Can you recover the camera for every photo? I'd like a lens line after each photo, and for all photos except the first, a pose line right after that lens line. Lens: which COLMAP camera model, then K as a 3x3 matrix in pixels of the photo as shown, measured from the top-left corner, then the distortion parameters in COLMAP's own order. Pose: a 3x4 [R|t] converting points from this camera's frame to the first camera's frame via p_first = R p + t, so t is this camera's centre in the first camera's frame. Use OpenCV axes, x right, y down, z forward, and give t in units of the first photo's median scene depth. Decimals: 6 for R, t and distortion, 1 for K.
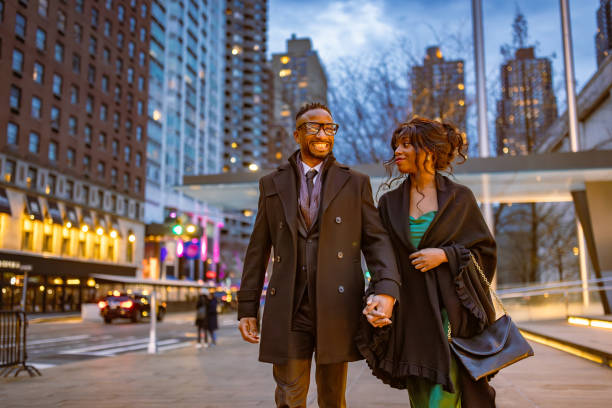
lens RADIAL K [[596.0, 0, 306.0], [0, 596.0, 204.0], [0, 0, 1]] dist [0.001329, -0.004148]
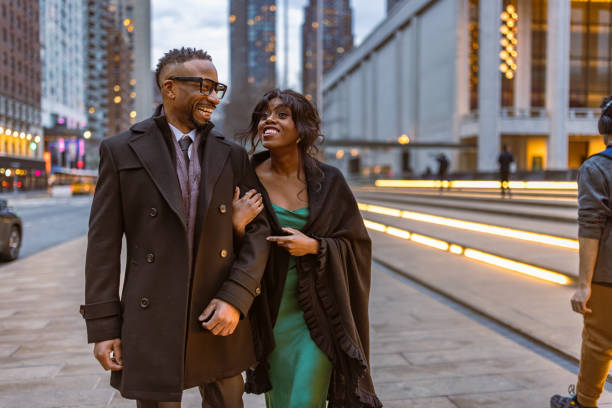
lens RADIAL K [[596.0, 0, 306.0], [0, 596.0, 204.0], [0, 0, 1]] dist [0.001329, -0.004148]
pose [[0.948300, -0.005328, 0.317329, -0.124833], [-0.056014, 0.981354, 0.183868, -0.071315], [-0.312392, -0.192137, 0.930320, -0.419440]]
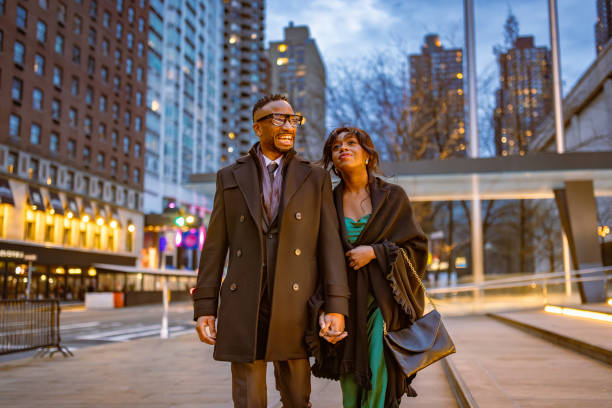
lens RADIAL K [[602.3, 0, 306.0], [0, 602.3, 204.0], [0, 0, 1]] dist [0.007438, -0.009431]
pose [[0.999982, 0.002884, 0.005289, -0.001455], [-0.002983, 0.999822, 0.018656, -0.003148], [-0.005234, -0.018671, 0.999812, -0.019076]]
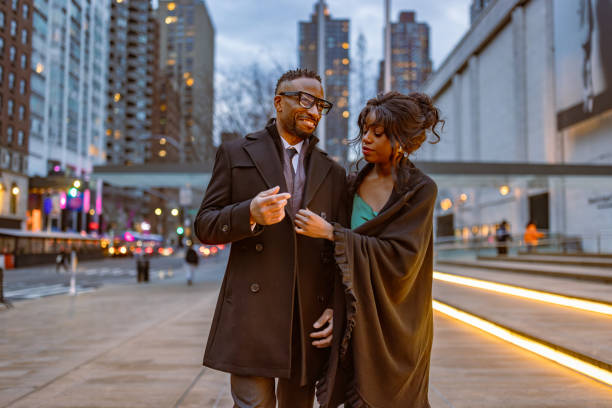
lens RADIAL K [[602.3, 0, 306.0], [0, 602.3, 204.0], [0, 0, 1]] dist [0.007438, -0.009431]
pose [[0.981392, 0.023108, 0.190622, 0.000659], [-0.039148, 0.995960, 0.080817, -0.020517], [-0.187984, -0.086776, 0.978331, -0.096738]]
